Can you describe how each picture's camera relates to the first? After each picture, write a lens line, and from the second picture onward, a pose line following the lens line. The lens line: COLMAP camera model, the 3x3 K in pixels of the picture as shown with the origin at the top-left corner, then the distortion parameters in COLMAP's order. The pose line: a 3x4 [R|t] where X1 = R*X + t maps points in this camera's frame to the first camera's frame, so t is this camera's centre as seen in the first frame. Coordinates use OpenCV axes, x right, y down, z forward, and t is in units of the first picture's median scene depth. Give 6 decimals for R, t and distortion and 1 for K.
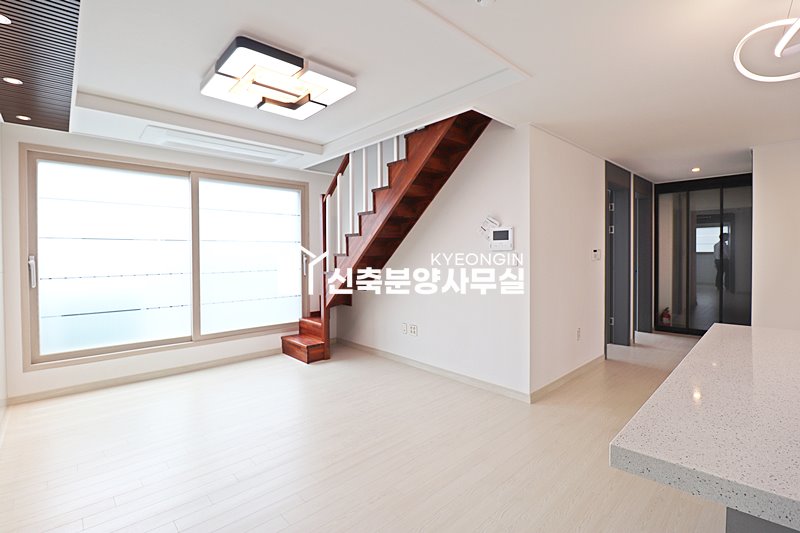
lens RADIAL K [[375.3, 0, 406.5], [0, 375.3, 256.0], [0, 0, 1]] dist [0.027973, -0.000621]
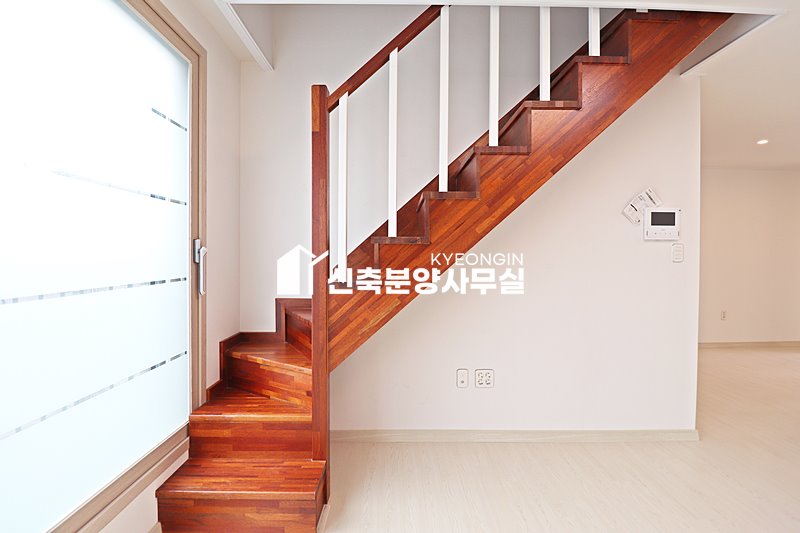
lens RADIAL K [[375.3, 0, 404.5], [0, 375.3, 260.0], [0, 0, 1]] dist [0.027973, -0.000621]
pose [[0.675839, 0.004641, 0.737035, -0.482840], [-0.000604, 0.999983, -0.005742, 0.021342], [-0.737049, 0.003436, 0.675830, 0.701828]]
